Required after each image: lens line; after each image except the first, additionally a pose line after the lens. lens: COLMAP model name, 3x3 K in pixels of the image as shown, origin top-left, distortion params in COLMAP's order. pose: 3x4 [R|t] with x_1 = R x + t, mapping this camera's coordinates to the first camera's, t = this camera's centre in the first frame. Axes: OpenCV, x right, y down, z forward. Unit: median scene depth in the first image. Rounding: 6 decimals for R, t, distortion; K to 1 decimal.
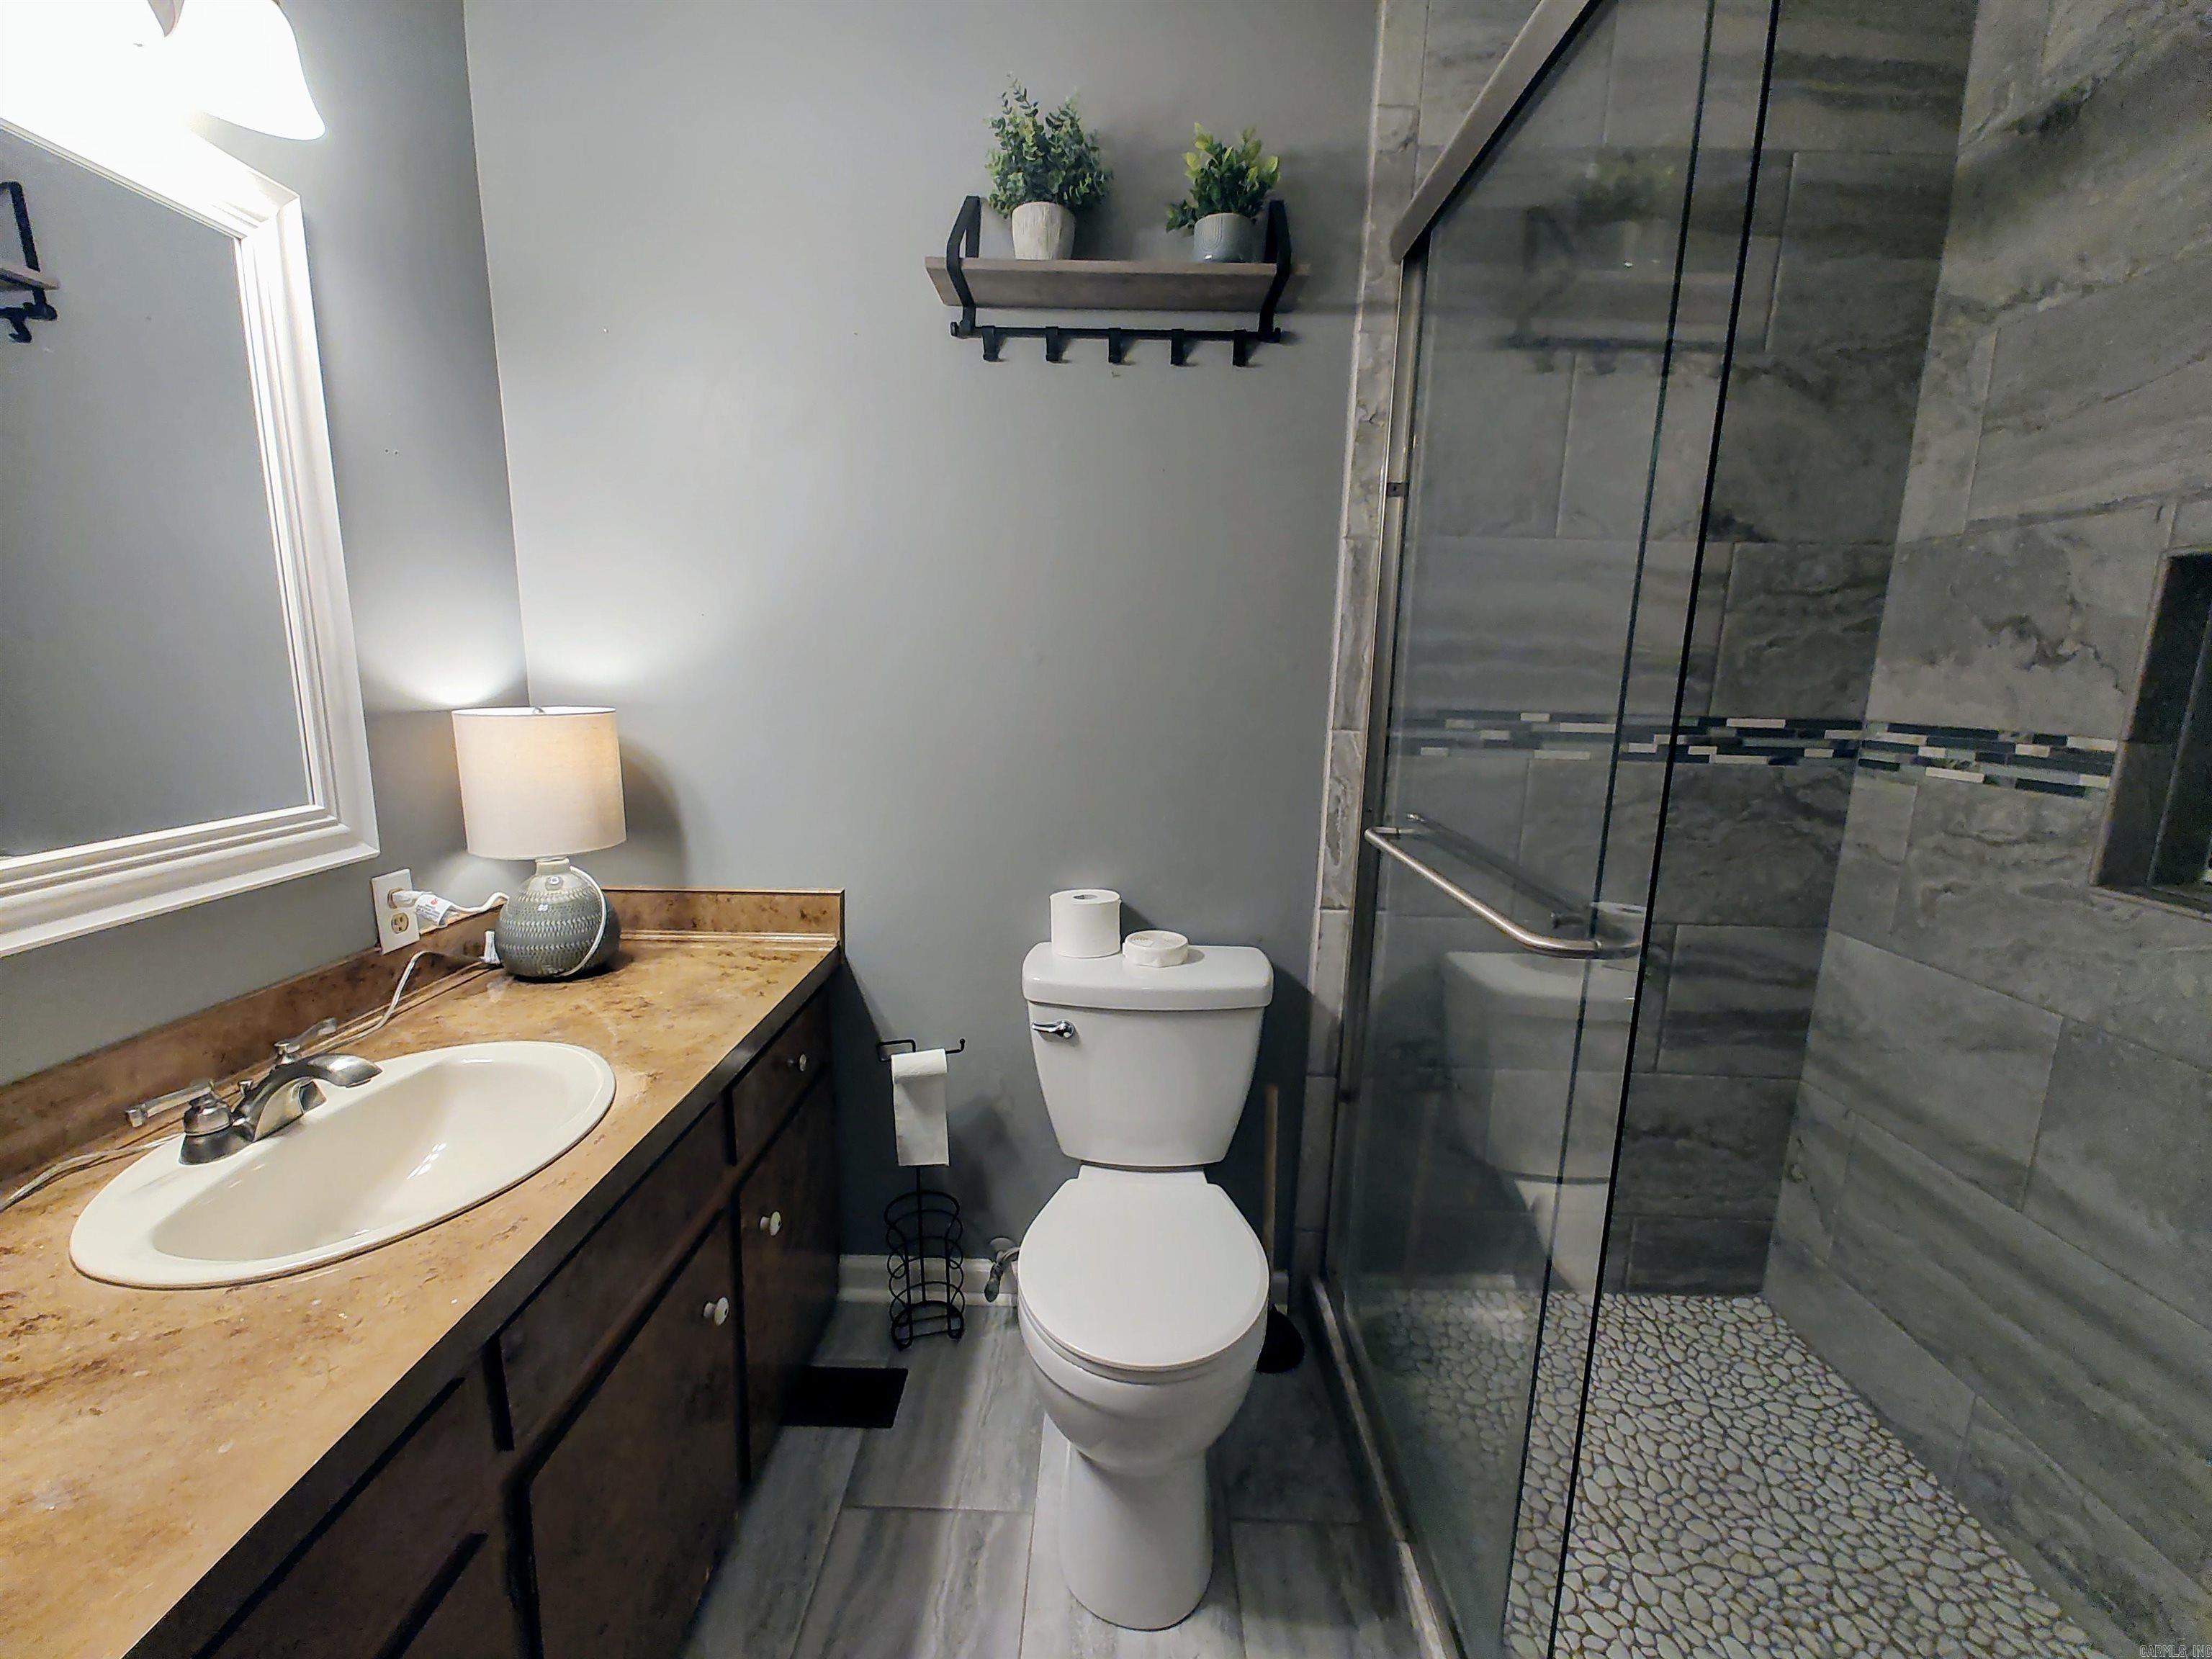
lens RADIAL K [[903.9, 0, 1098.2], [0, 903.9, 830.9], [0, 0, 1]] dist [0.010318, -0.006988]
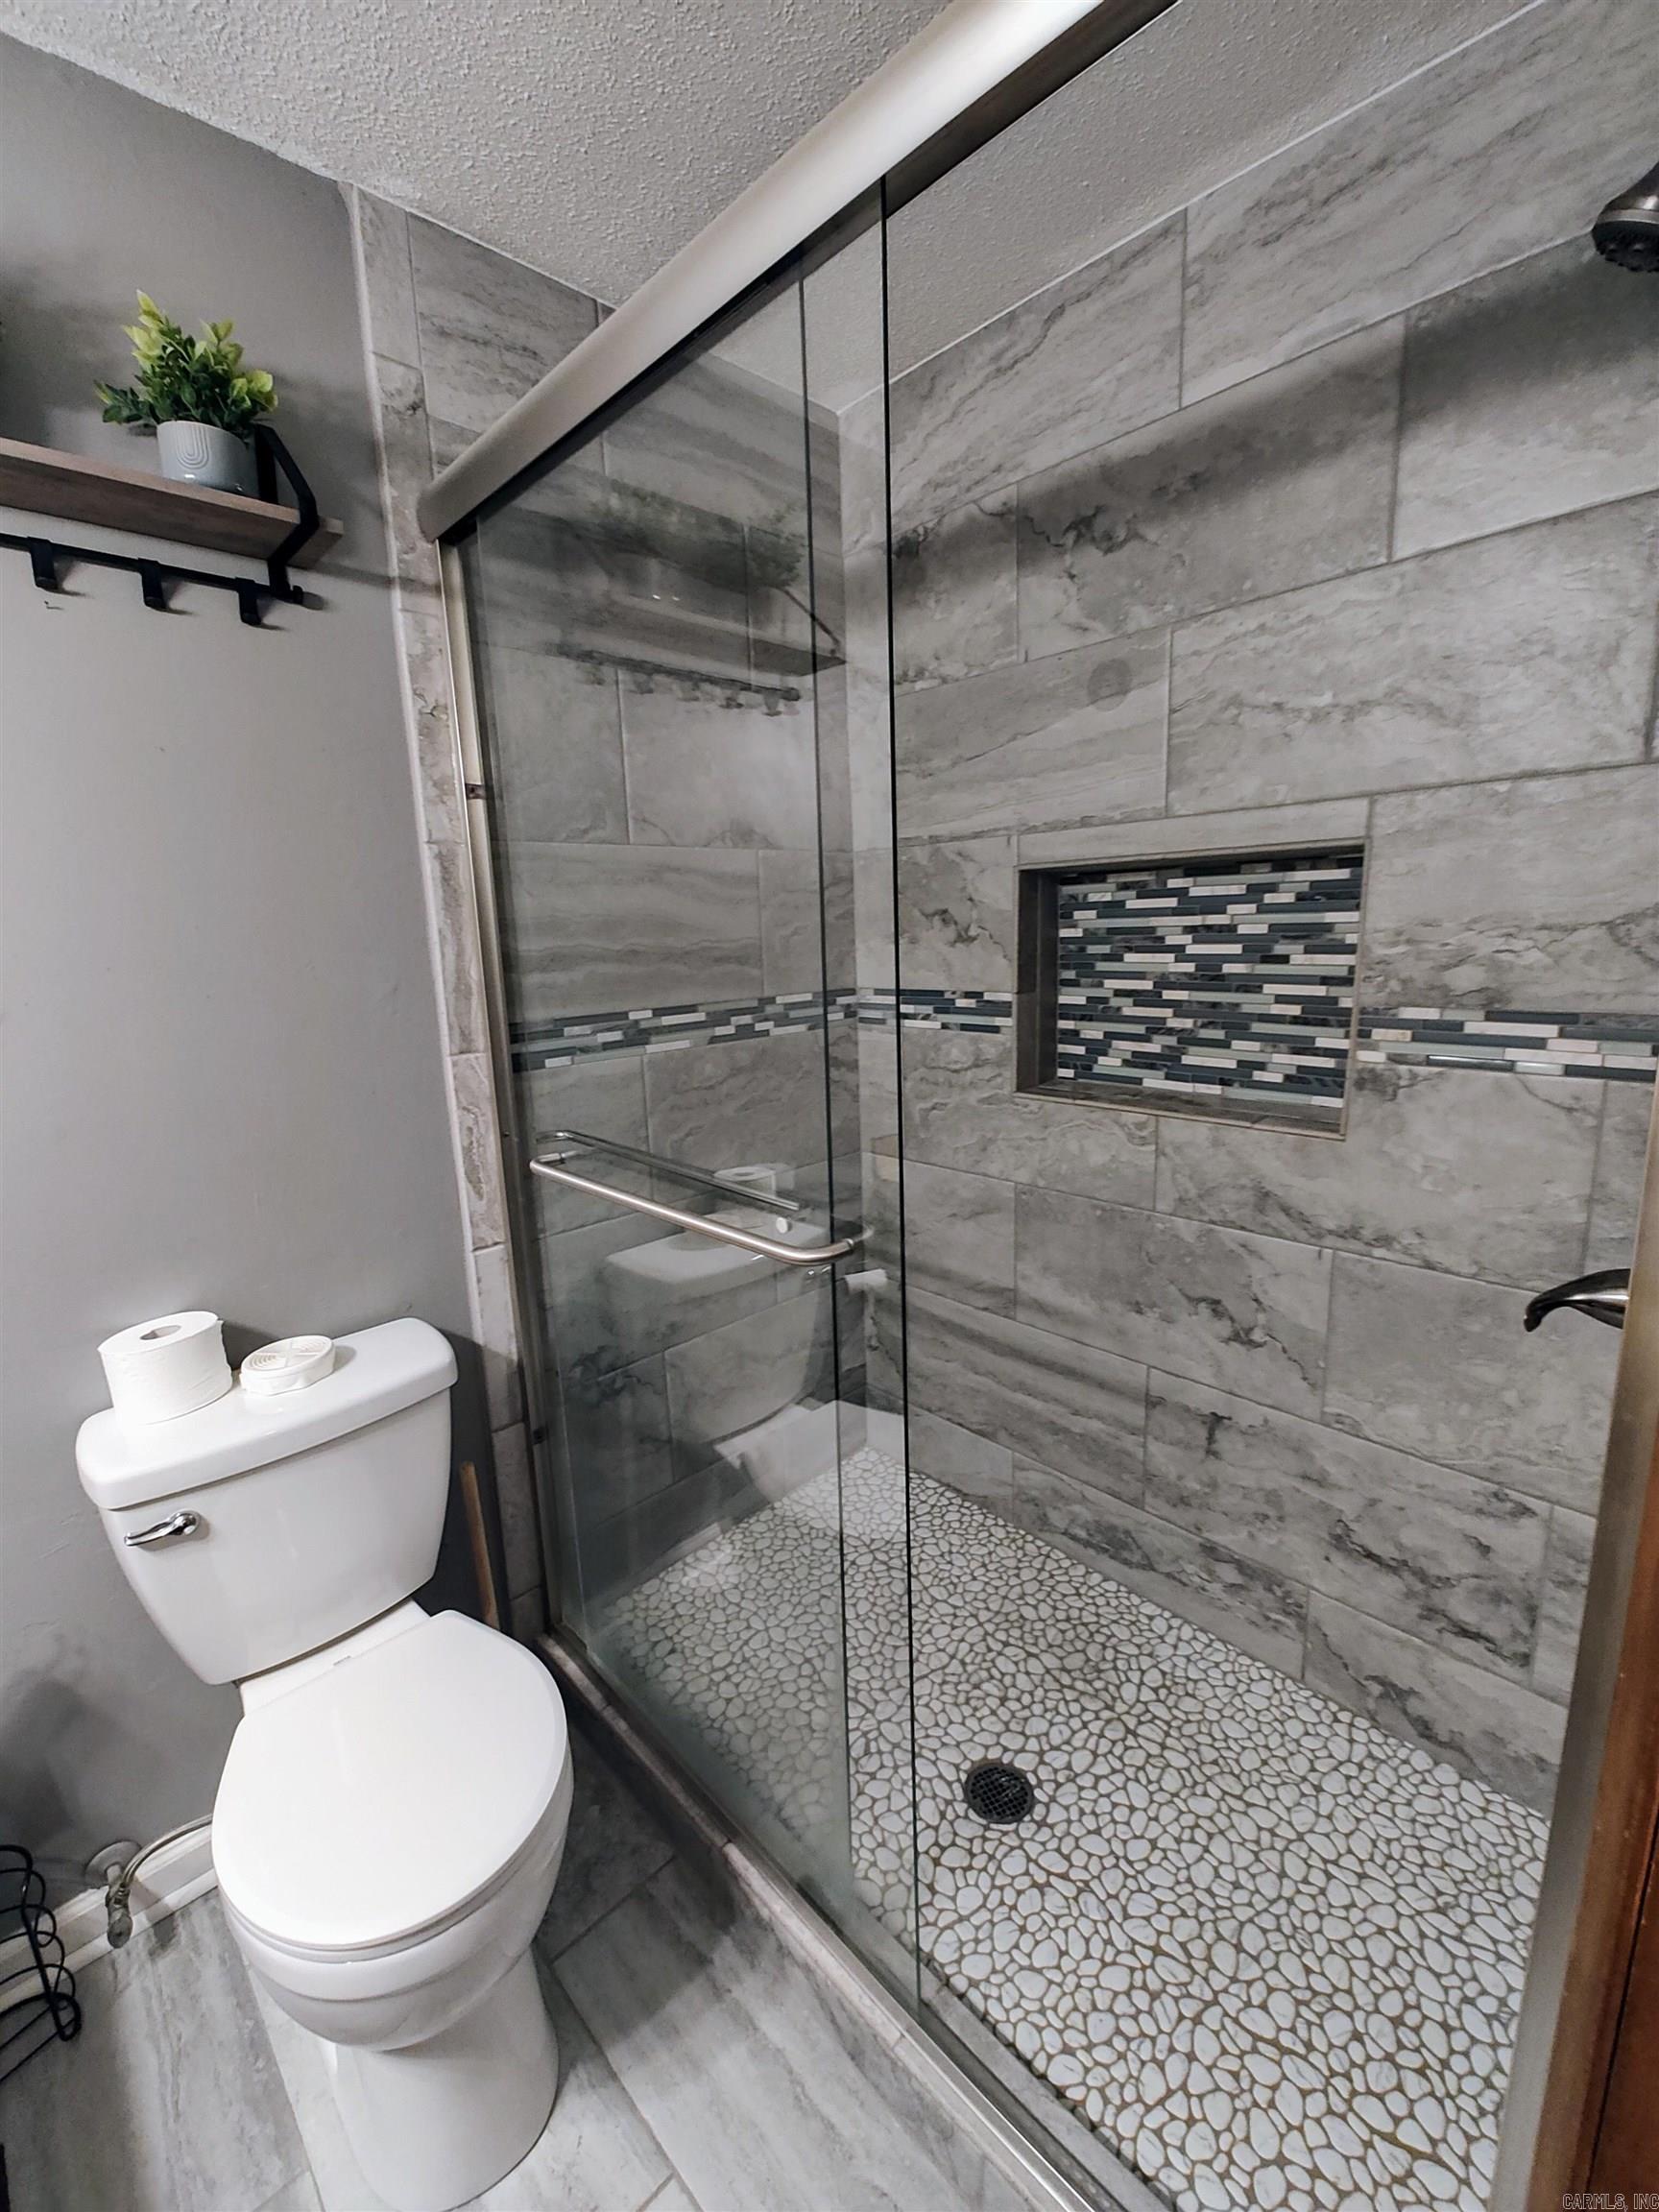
lens RADIAL K [[906.2, 0, 817.0], [0, 906.2, 1102.6], [0, 0, 1]] dist [-0.005701, 0.000987]
pose [[0.710136, -0.183441, 0.679747, -0.109482], [0.181230, 0.980555, 0.075287, -0.074225], [-0.680340, 0.069726, 0.729572, 0.117906]]
